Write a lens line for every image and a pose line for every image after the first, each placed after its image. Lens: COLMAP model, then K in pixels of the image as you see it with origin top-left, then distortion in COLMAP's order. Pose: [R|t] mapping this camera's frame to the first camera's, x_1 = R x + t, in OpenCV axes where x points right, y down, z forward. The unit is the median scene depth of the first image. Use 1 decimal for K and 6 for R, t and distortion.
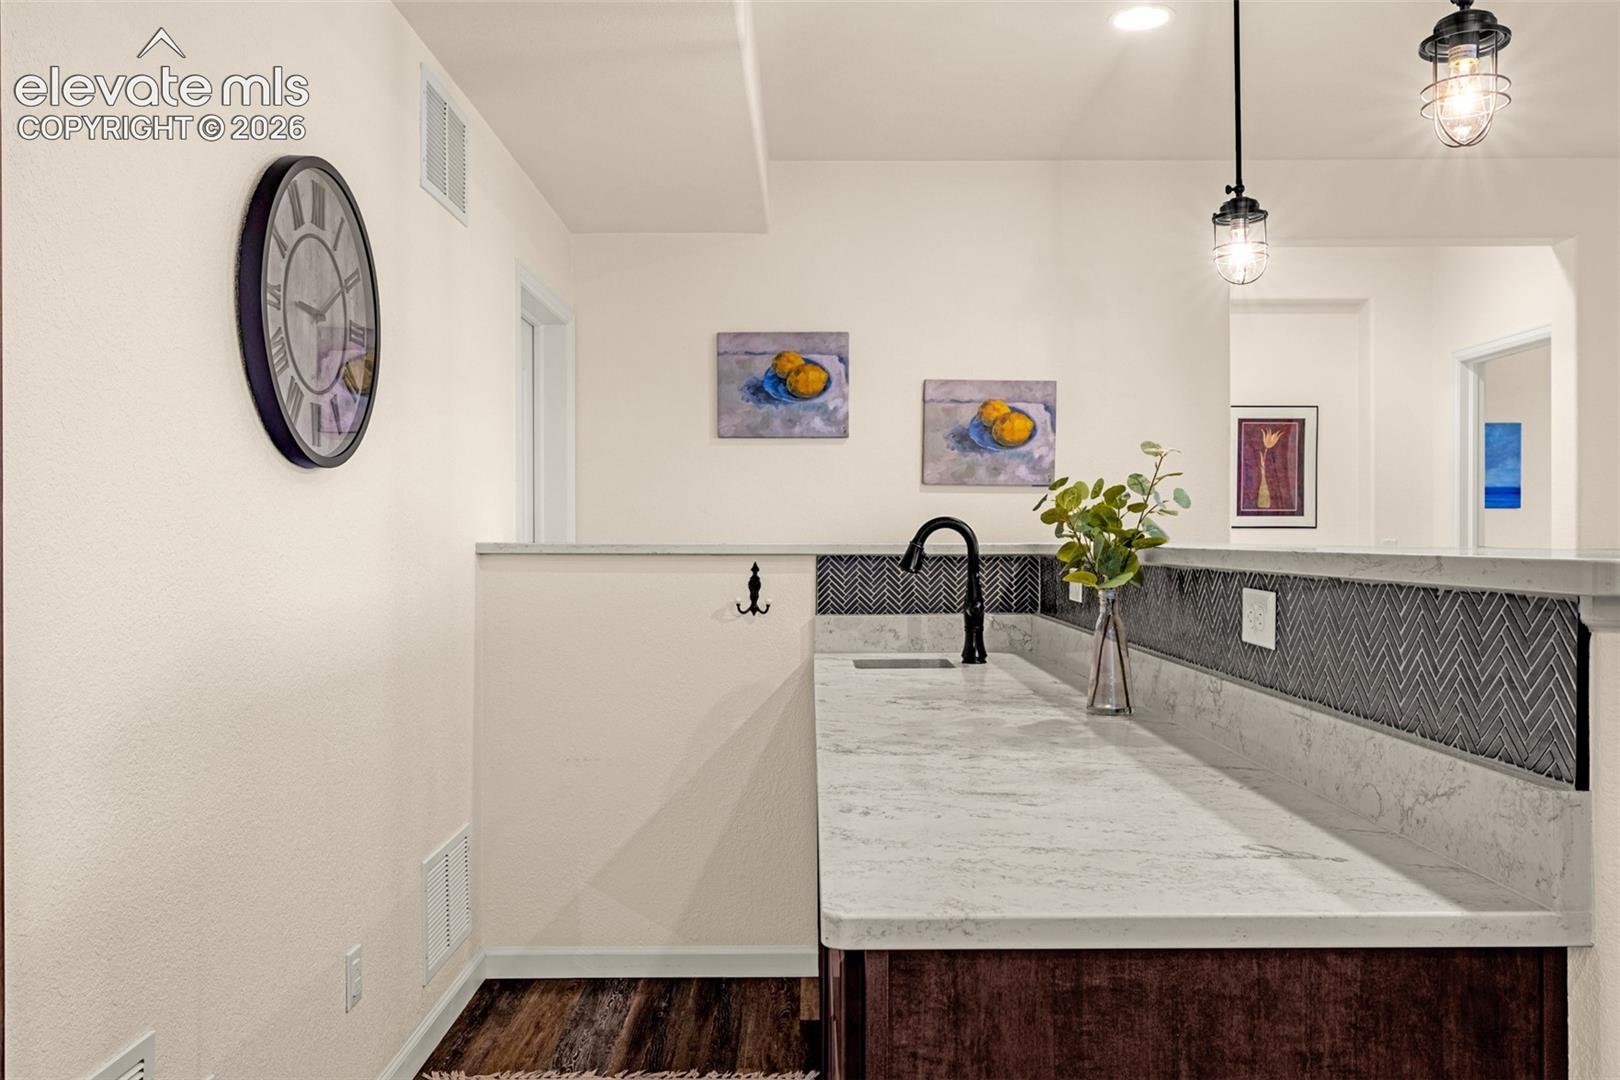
lens RADIAL K [[1251.3, 0, 808.8], [0, 1251.3, 541.0], [0, 0, 1]] dist [-0.002252, 0.005206]
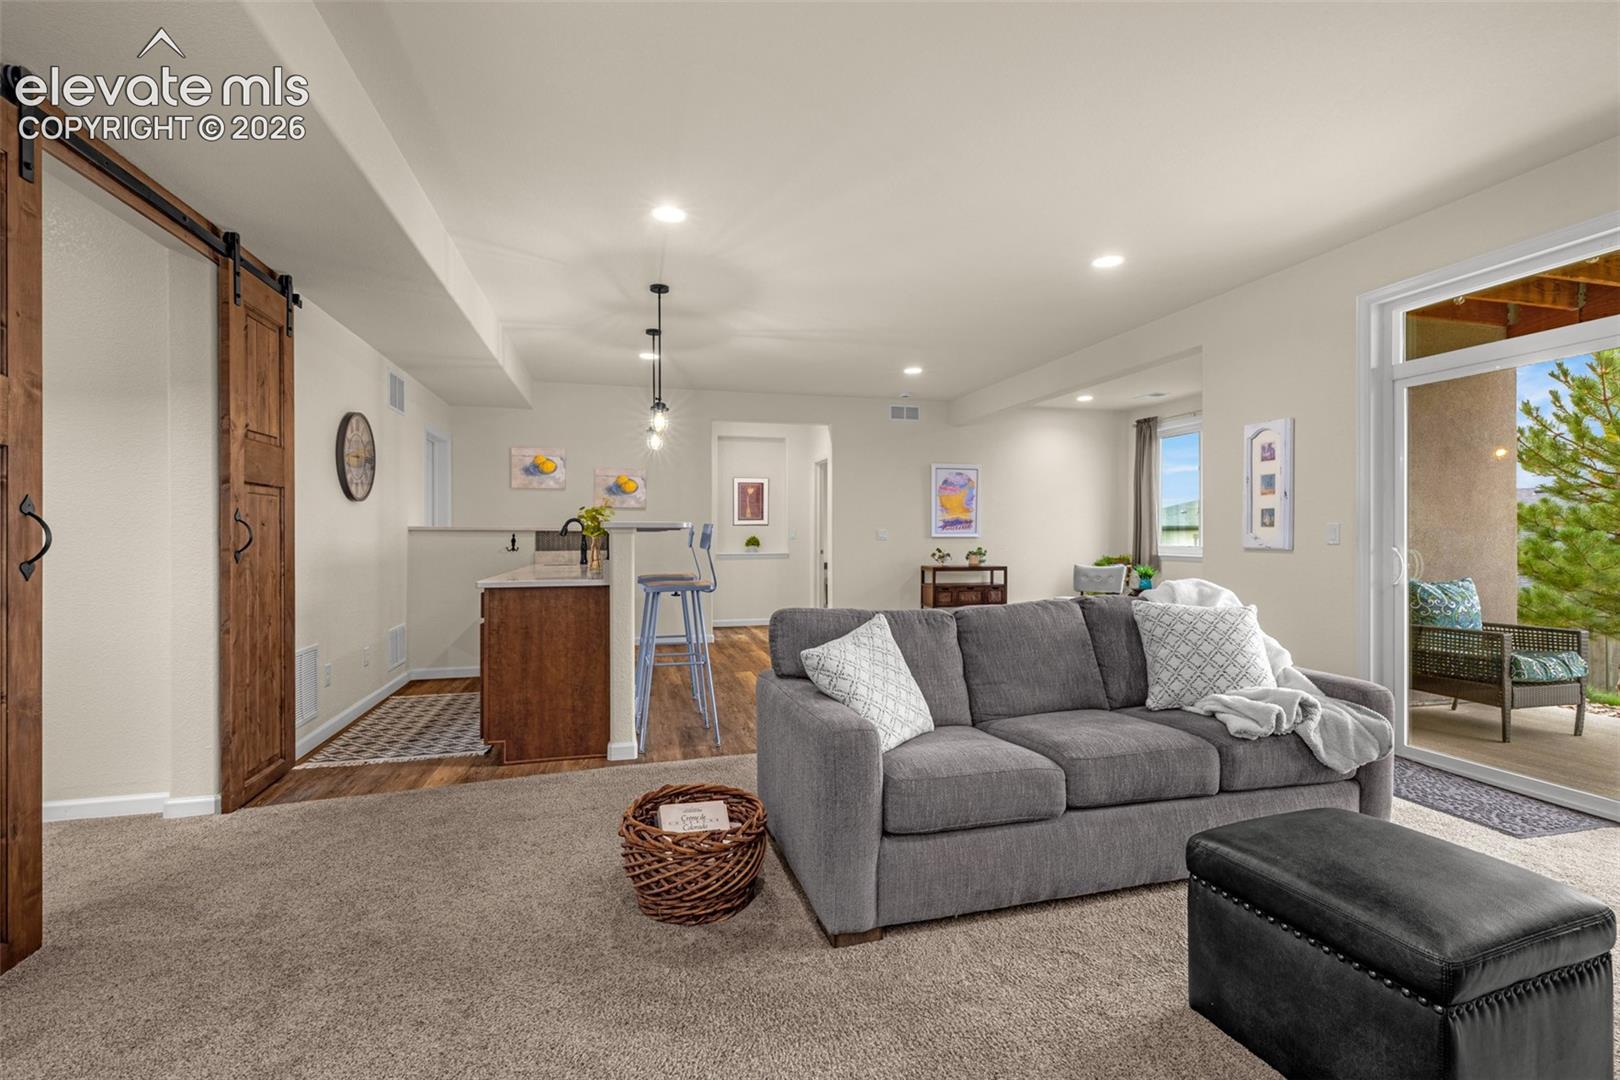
lens RADIAL K [[702.1, 0, 811.3], [0, 702.1, 539.2], [0, 0, 1]] dist [0.004229, -0.000069]
pose [[0.965229, 0.002125, 0.261398, 0.203500], [-0.003514, 0.999982, 0.004846, 0.020138], [-0.261383, -0.005596, 0.965219, -0.792888]]
